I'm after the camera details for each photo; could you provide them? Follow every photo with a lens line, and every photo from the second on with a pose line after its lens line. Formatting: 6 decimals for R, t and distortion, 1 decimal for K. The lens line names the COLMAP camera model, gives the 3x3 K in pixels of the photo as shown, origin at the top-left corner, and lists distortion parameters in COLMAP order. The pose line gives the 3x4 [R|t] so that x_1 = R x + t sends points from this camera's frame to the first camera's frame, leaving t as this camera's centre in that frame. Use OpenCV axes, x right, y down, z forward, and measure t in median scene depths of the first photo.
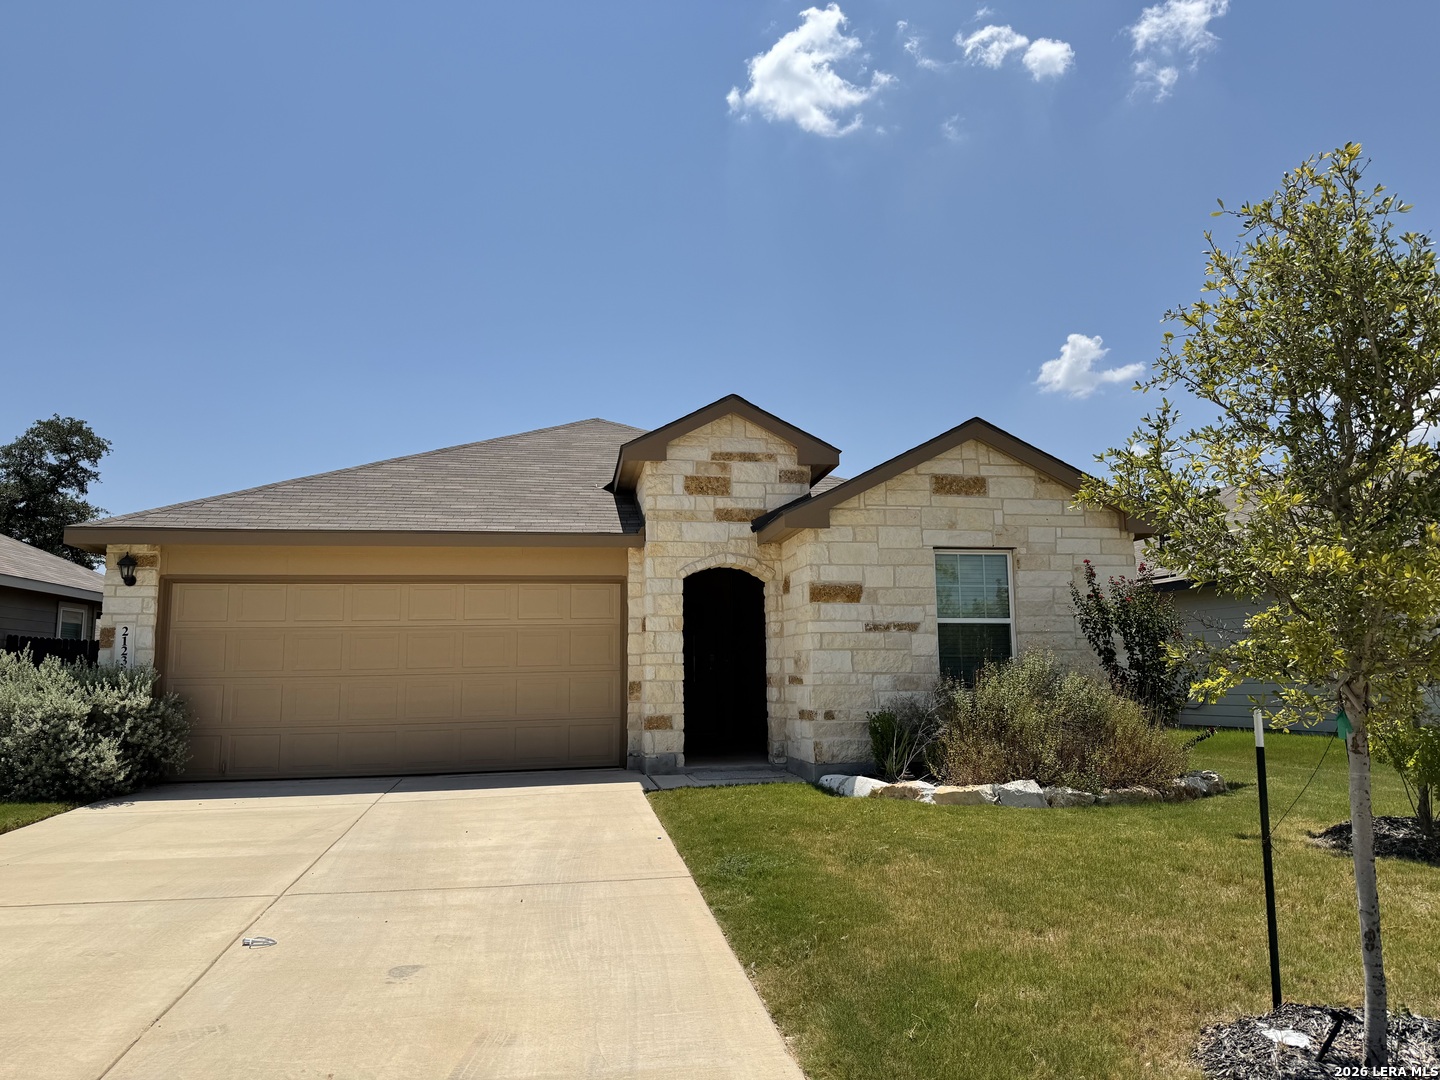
lens RADIAL K [[1015.5, 0, 719.7], [0, 1015.5, 538.2], [0, 0, 1]] dist [0.003842, 0.000556]
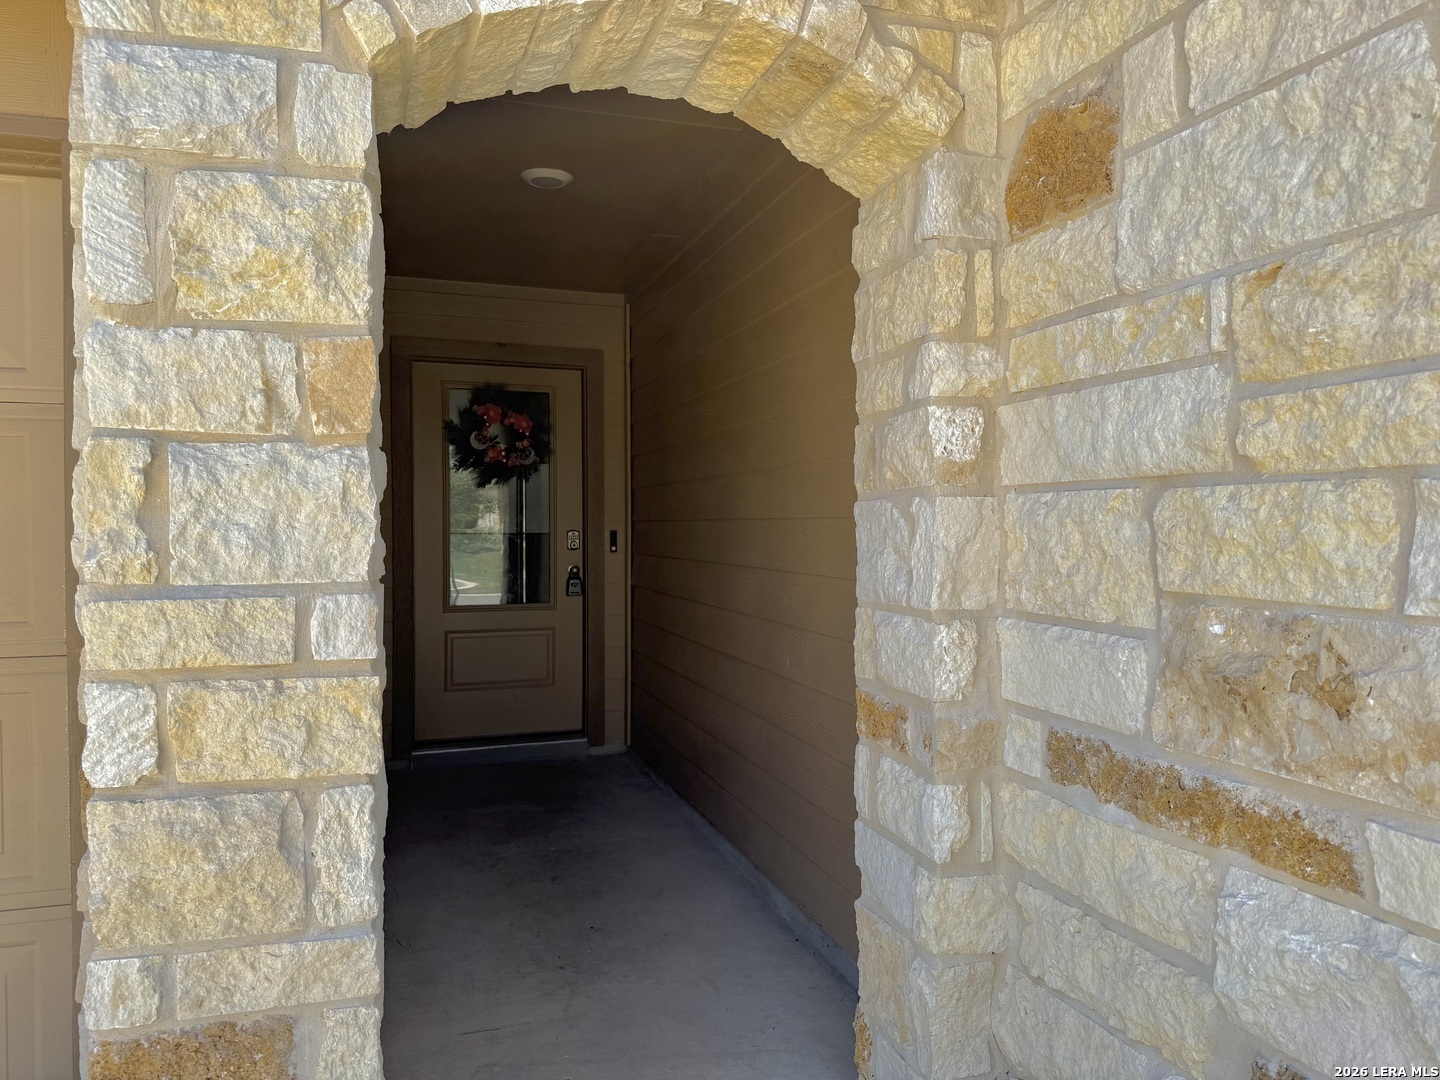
lens RADIAL K [[1015.5, 0, 720.8], [0, 1015.5, 534.8], [0, 0, 1]] dist [0.003842, 0.000556]
pose [[0.987902, 0.005896, 0.154965, -0.009732], [-0.024265, 0.992845, 0.116915, 0.086974], [-0.153167, -0.119261, 0.980977, 0.850810]]
